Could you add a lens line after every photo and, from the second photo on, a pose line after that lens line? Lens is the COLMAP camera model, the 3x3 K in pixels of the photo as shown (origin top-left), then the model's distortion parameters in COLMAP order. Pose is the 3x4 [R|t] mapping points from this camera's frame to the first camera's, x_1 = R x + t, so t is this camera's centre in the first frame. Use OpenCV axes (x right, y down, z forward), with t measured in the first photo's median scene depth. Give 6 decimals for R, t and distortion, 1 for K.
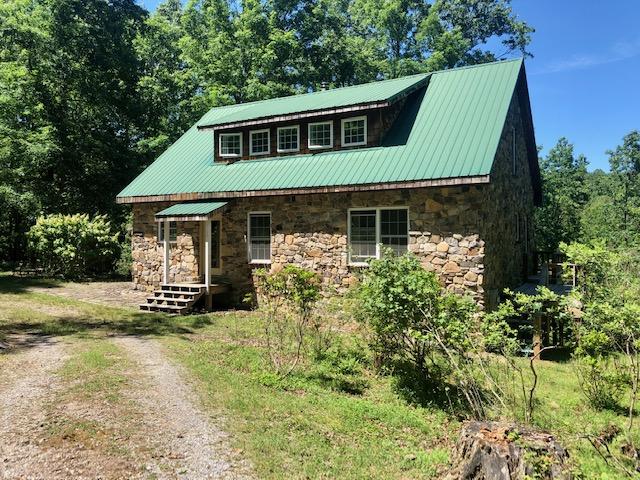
lens RADIAL K [[525.8, 0, 319.6], [0, 525.8, 231.6], [0, 0, 1]] dist [0.079048, -0.101260]
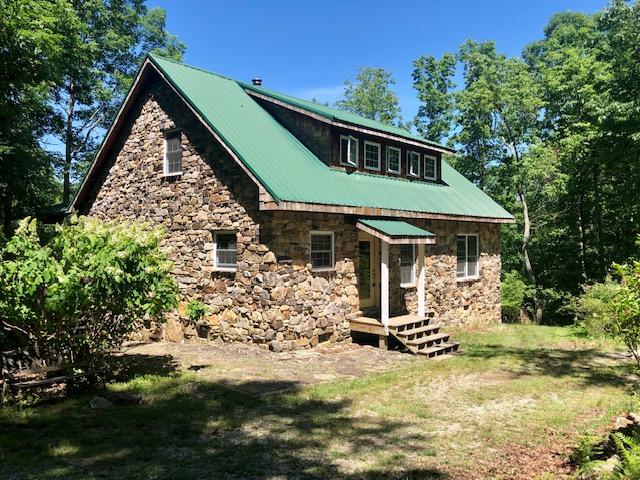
lens RADIAL K [[525.8, 0, 319.6], [0, 525.8, 231.6], [0, 0, 1]] dist [0.079048, -0.101260]
pose [[0.192355, 0.022967, 0.981057, -1.041068], [-0.009459, 0.999723, -0.021549, -0.017566], [-0.981280, -0.005135, 0.192519, 0.926716]]
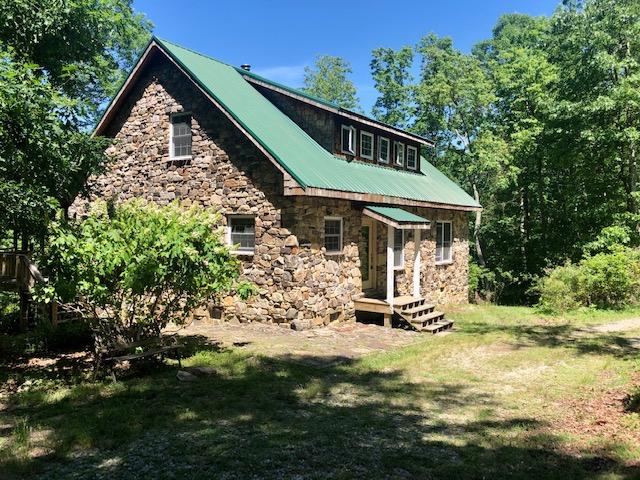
lens RADIAL K [[525.8, 0, 319.6], [0, 525.8, 231.6], [0, 0, 1]] dist [0.079048, -0.101260]
pose [[0.065253, -0.001509, 0.997868, -1.093714], [-0.018409, 0.999827, 0.002716, -0.013556], [-0.997699, -0.018547, 0.065213, 1.035747]]
